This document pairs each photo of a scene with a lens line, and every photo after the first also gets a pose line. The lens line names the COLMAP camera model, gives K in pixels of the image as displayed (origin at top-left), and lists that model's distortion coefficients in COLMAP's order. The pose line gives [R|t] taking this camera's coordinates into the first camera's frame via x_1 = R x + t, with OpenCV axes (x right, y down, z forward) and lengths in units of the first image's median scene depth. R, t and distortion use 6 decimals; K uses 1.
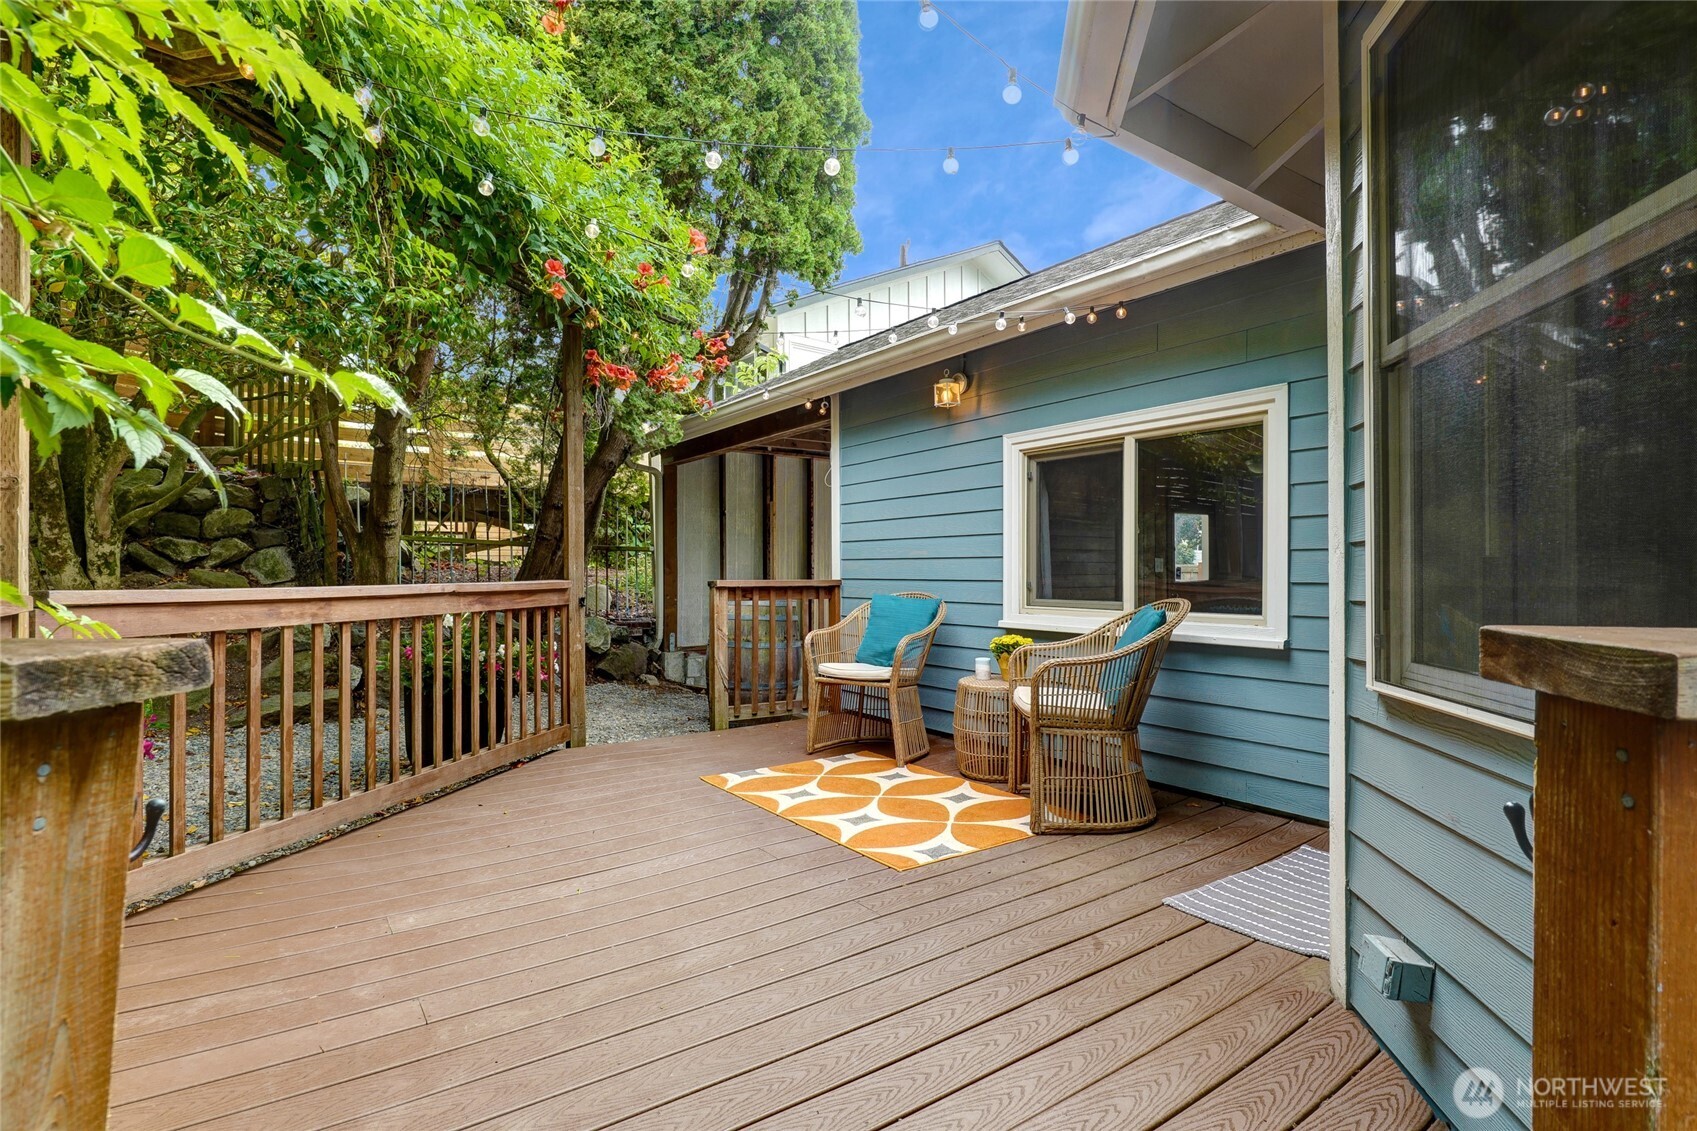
lens RADIAL K [[831.5, 0, 851.1], [0, 831.5, 570.4], [0, 0, 1]] dist [-0.002811, 0.000286]
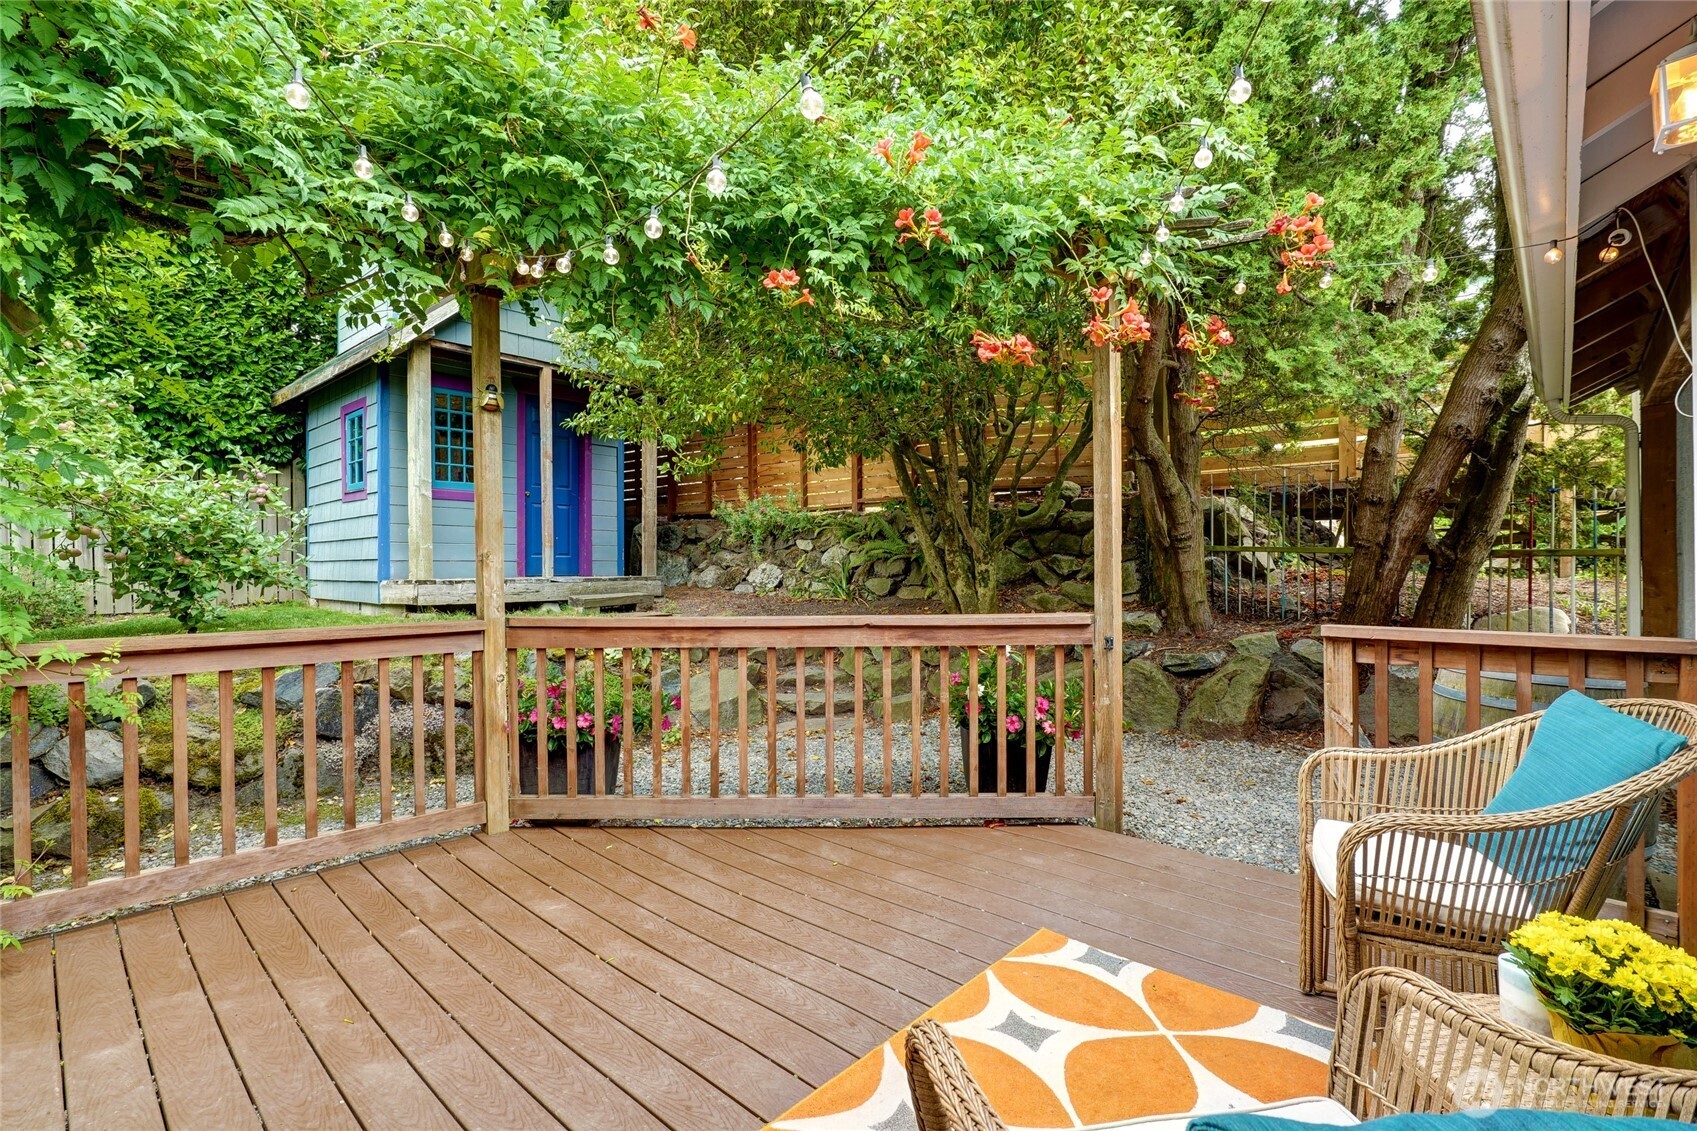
lens RADIAL K [[760.5, 0, 848.0], [0, 760.5, 569.2], [0, 0, 1]] dist [-0.003680, -0.000220]
pose [[0.184745, 0.007231, -0.982760, 0.426148], [0.002730, 0.999965, 0.007871, -0.048375], [0.982783, -0.004137, 0.184719, 0.805024]]
